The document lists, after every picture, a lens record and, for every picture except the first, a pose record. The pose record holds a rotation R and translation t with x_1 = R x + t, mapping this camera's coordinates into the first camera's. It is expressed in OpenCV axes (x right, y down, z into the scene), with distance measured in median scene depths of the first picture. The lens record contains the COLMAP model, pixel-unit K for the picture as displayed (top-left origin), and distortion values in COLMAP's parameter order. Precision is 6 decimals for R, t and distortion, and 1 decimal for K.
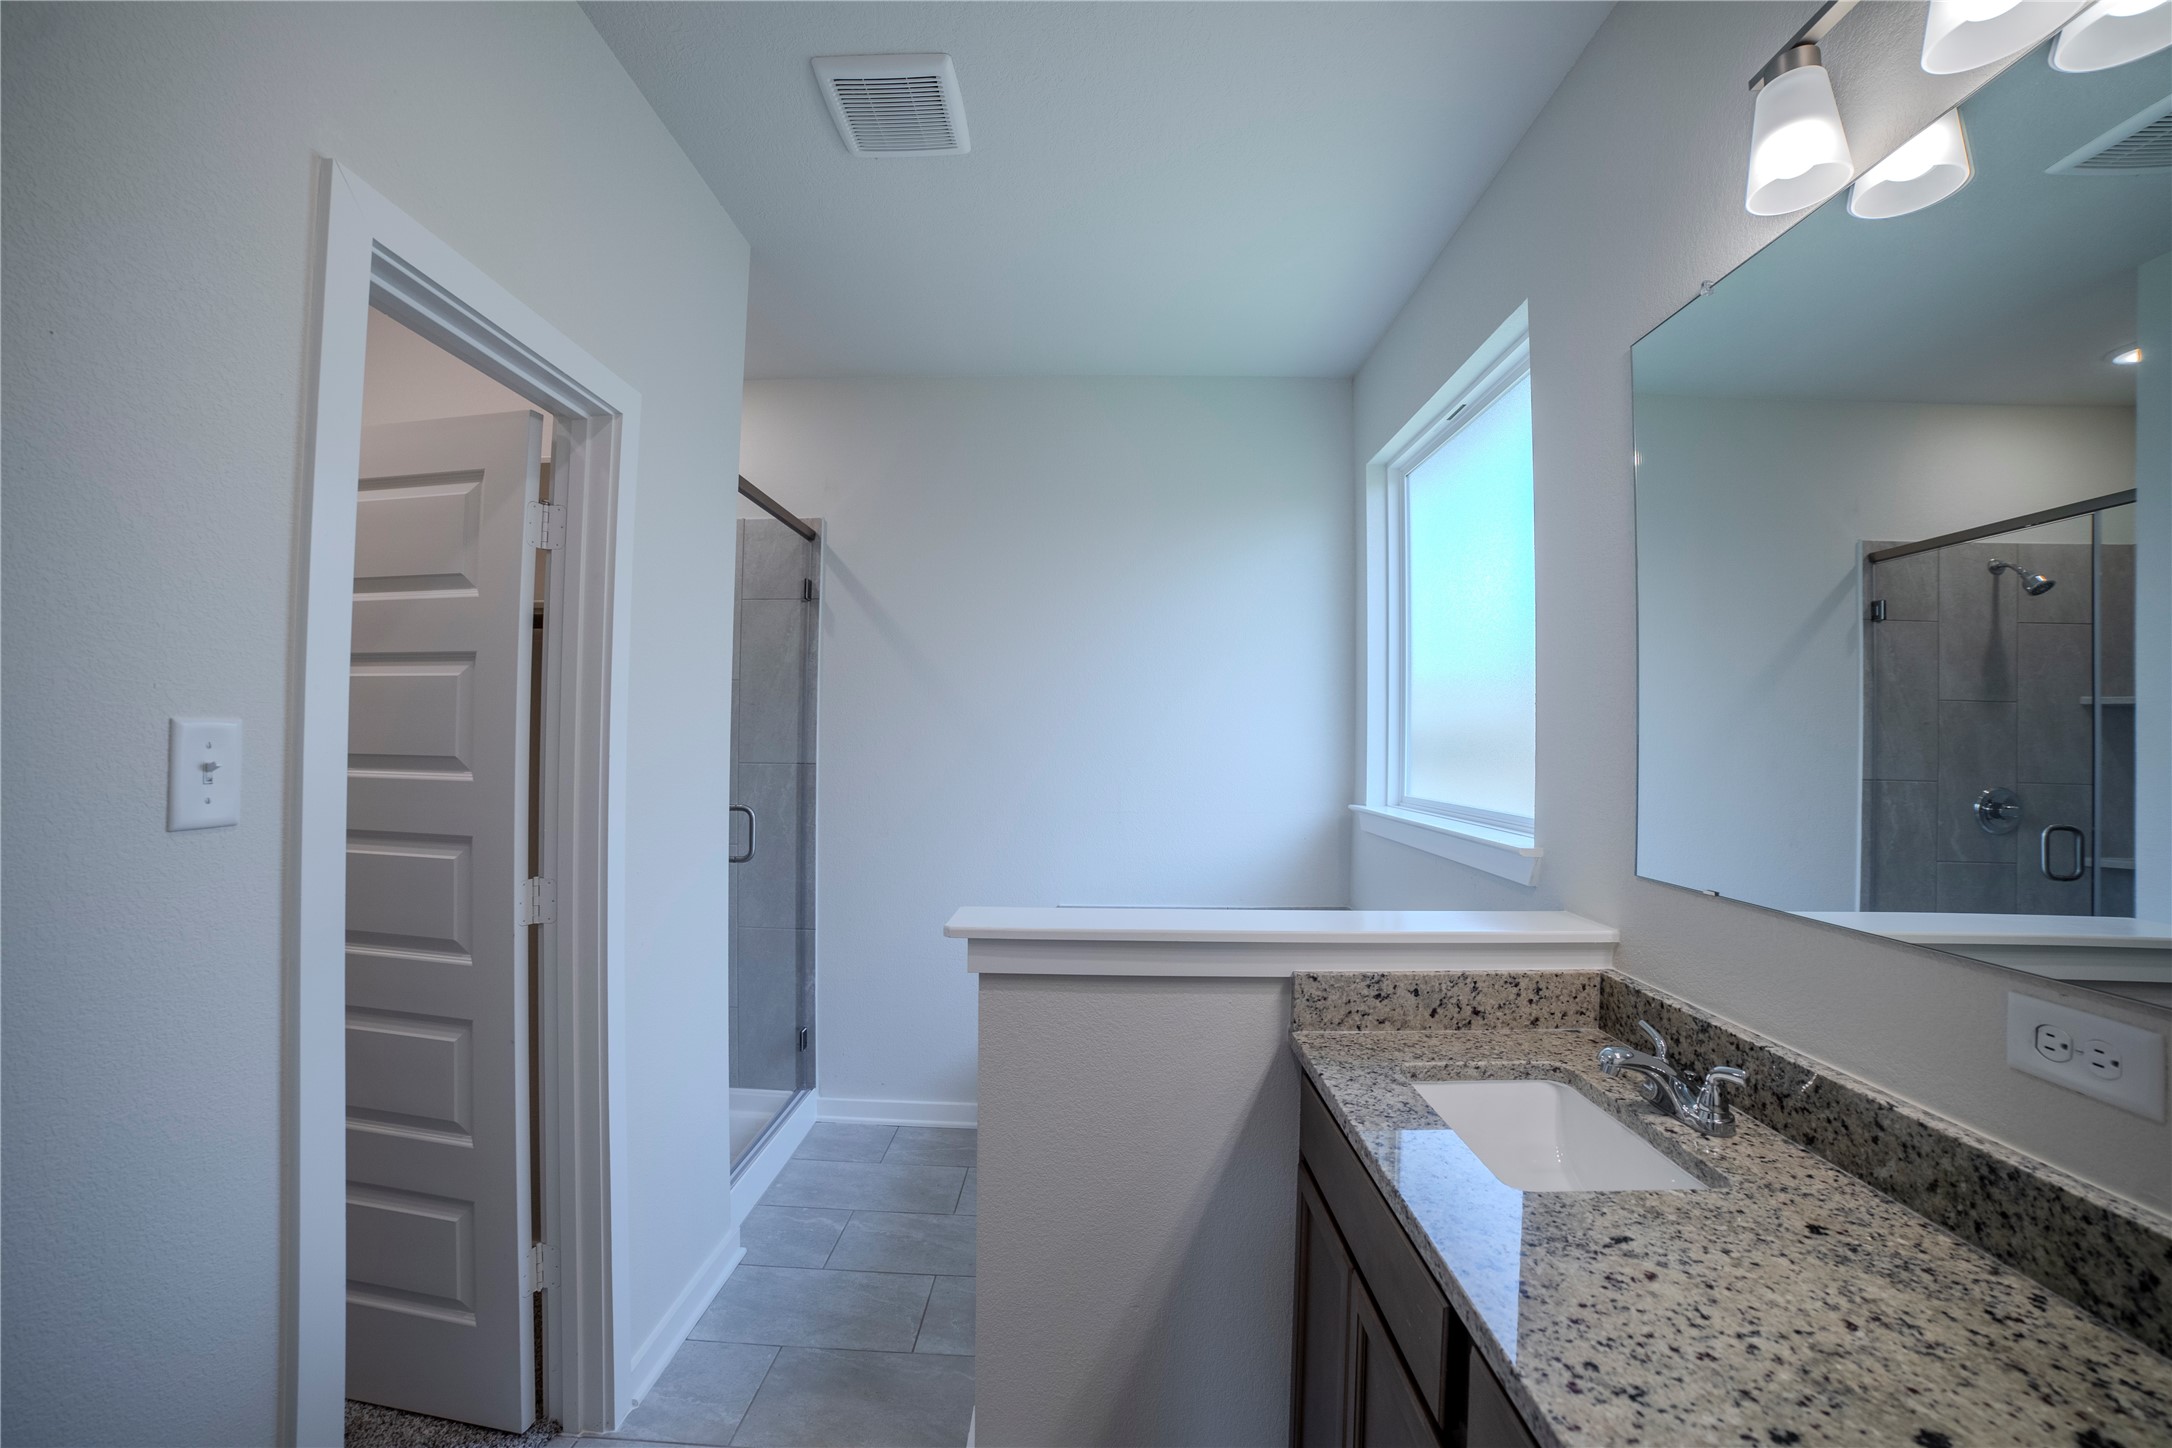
lens RADIAL K [[885.8, 0, 1078.2], [0, 885.8, 728.5], [0, 0, 1]] dist [-0.094763, 0.031114]
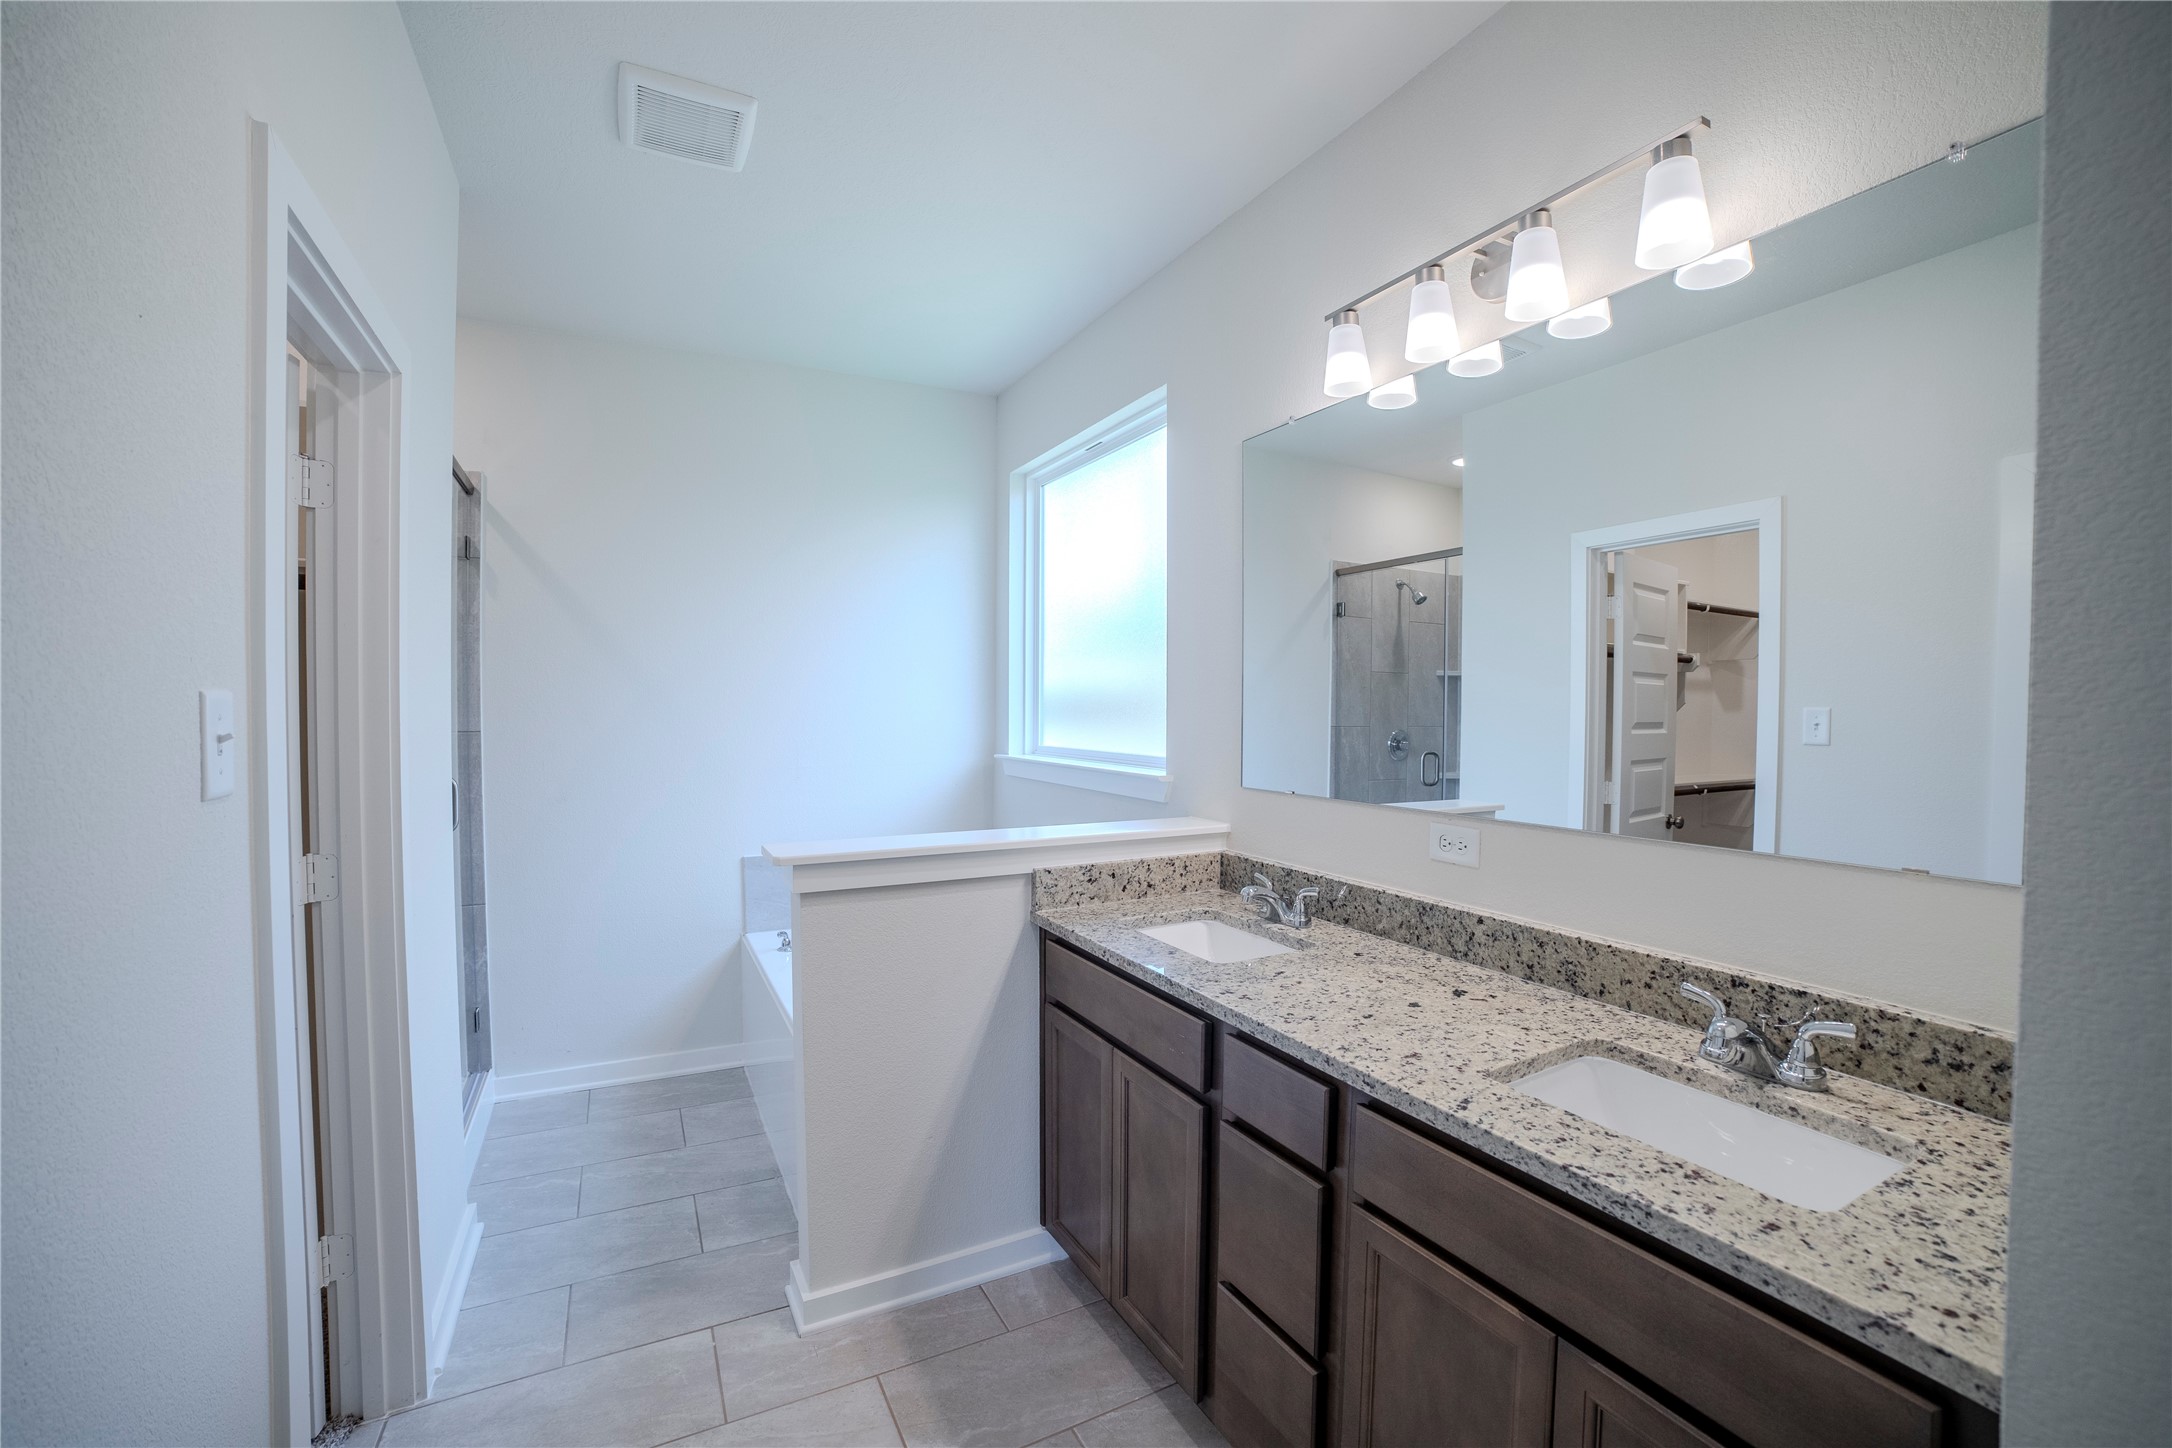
lens RADIAL K [[895.7, 0, 1076.9], [0, 895.7, 727.3], [0, 0, 1]] dist [-0.101602, 0.035753]
pose [[0.873758, -0.021365, 0.485892, -0.382912], [0.000875, 0.999102, 0.042359, -0.005132], [-0.486360, -0.036586, 0.872992, -0.261065]]
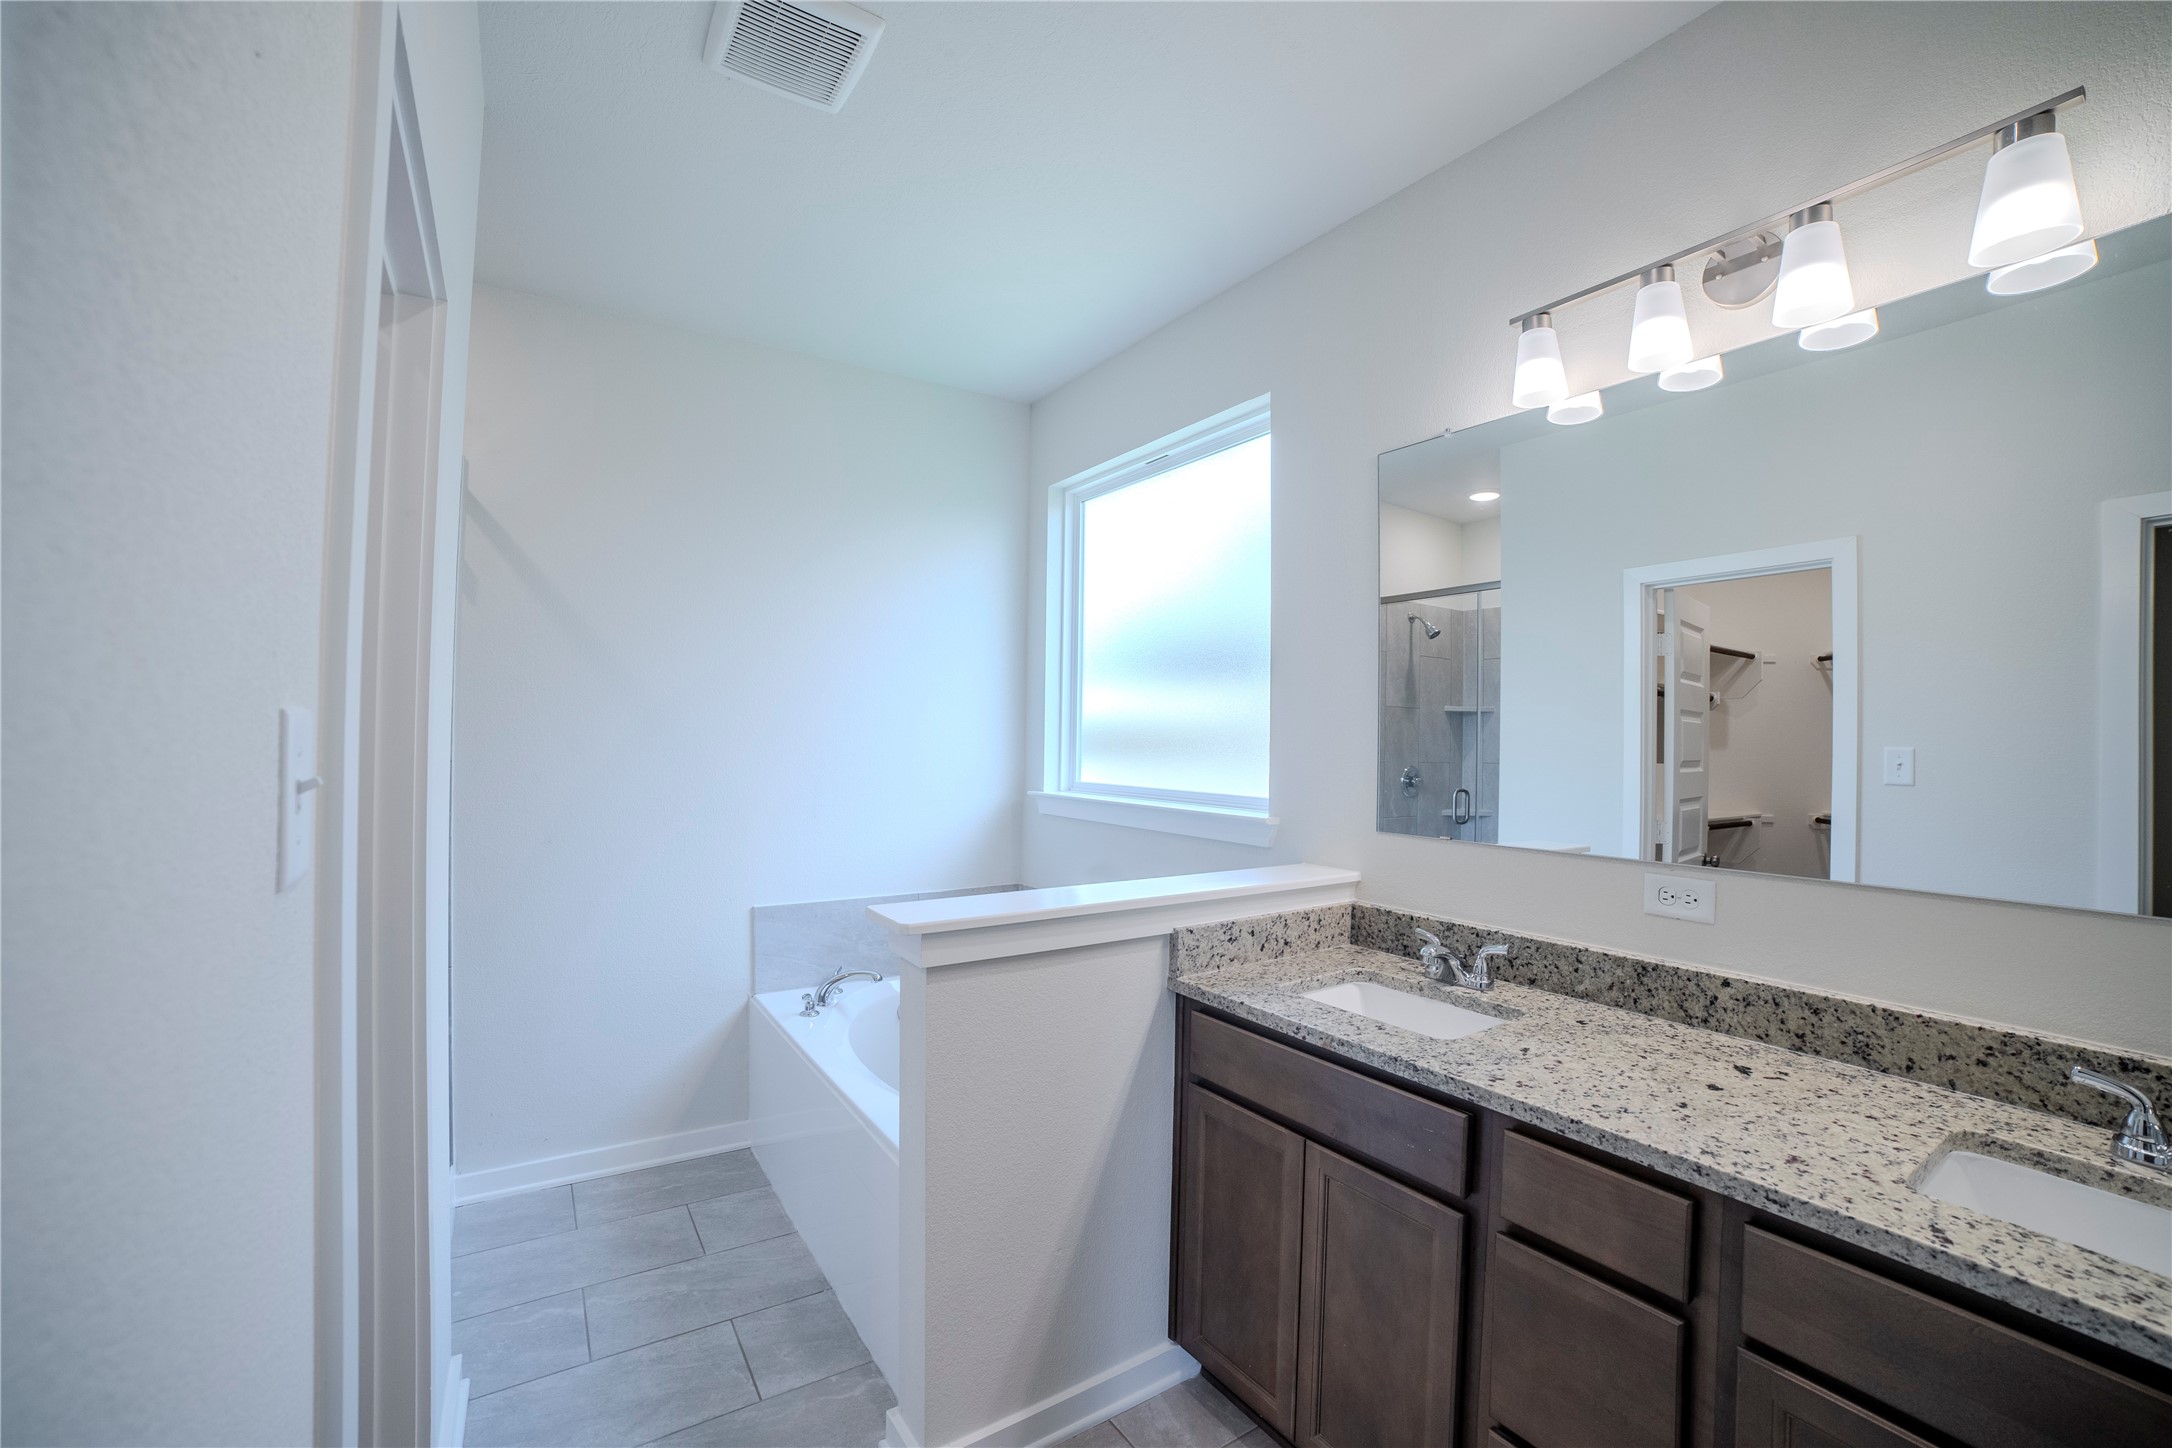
lens RADIAL K [[895.7, 0, 1076.9], [0, 895.7, 727.3], [0, 0, 1]] dist [-0.101602, 0.035753]
pose [[0.821193, 0.005408, 0.570624, -0.572250], [-0.011669, 0.999905, 0.007316, -0.004922], [-0.570531, -0.012667, 0.821179, 0.079328]]
